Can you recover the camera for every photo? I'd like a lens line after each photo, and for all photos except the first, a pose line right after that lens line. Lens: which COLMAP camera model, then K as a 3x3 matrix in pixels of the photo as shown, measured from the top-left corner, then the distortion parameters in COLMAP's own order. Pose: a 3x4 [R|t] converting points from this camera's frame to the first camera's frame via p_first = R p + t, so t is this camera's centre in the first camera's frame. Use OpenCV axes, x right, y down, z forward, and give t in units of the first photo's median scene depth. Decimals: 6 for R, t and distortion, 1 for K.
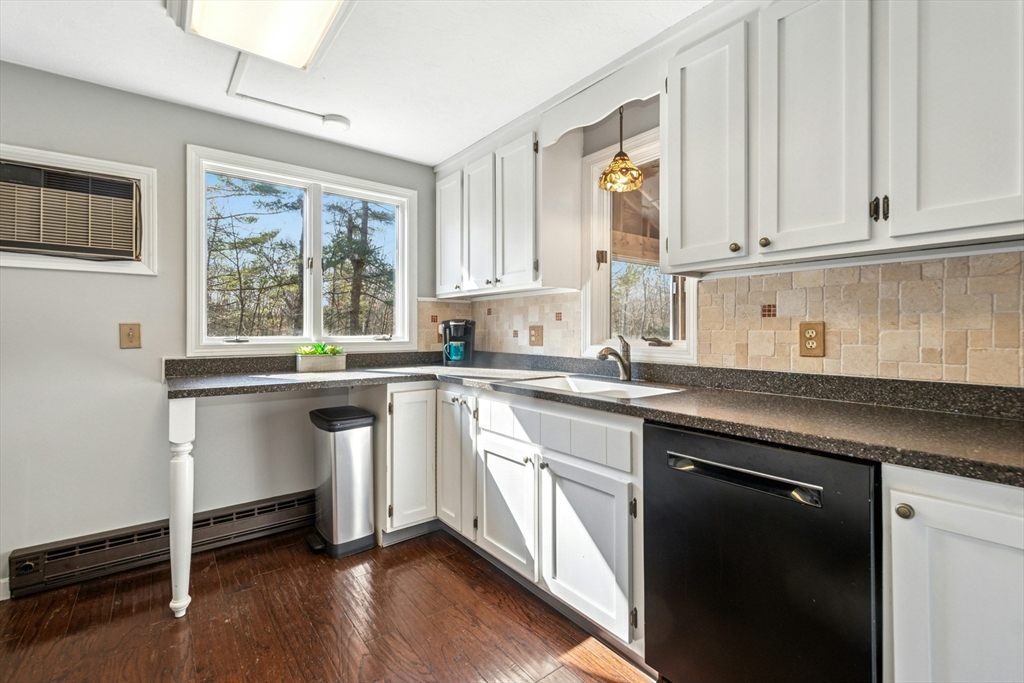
lens RADIAL K [[454.4, 0, 507.9], [0, 454.4, 333.0], [0, 0, 1]] dist [0.004359, -0.000538]
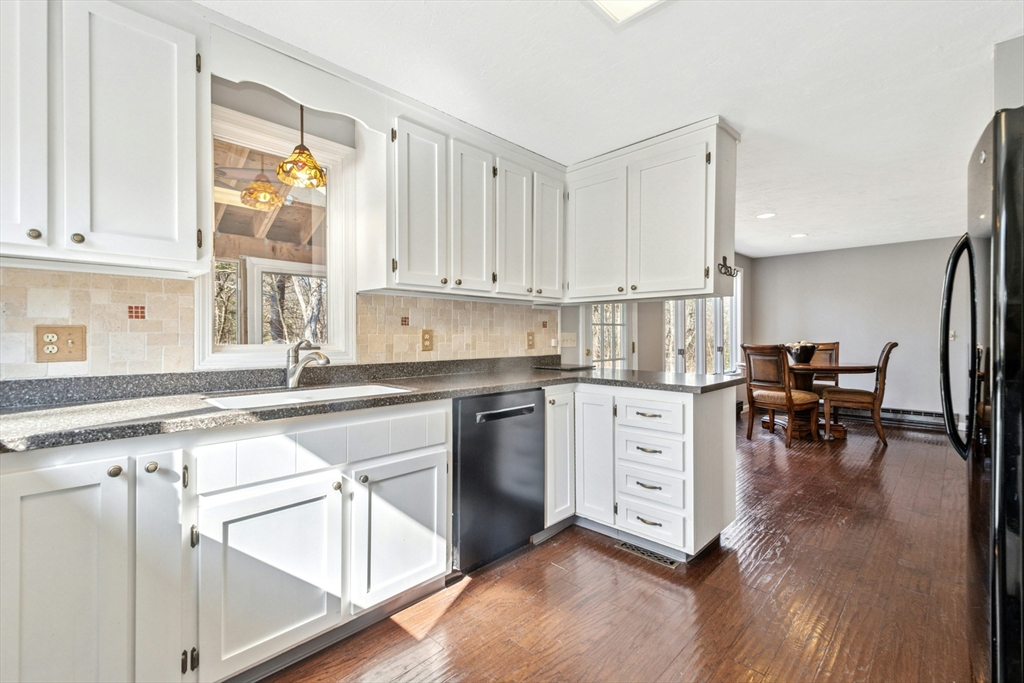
lens RADIAL K [[454.4, 0, 511.8], [0, 454.4, 339.9], [0, 0, 1]] dist [0.004359, -0.000538]
pose [[-0.149386, -0.011026, 0.988718, -0.968079], [0.002931, 0.999928, 0.011593, -0.004726], [-0.988775, 0.004630, -0.149343, 0.912859]]
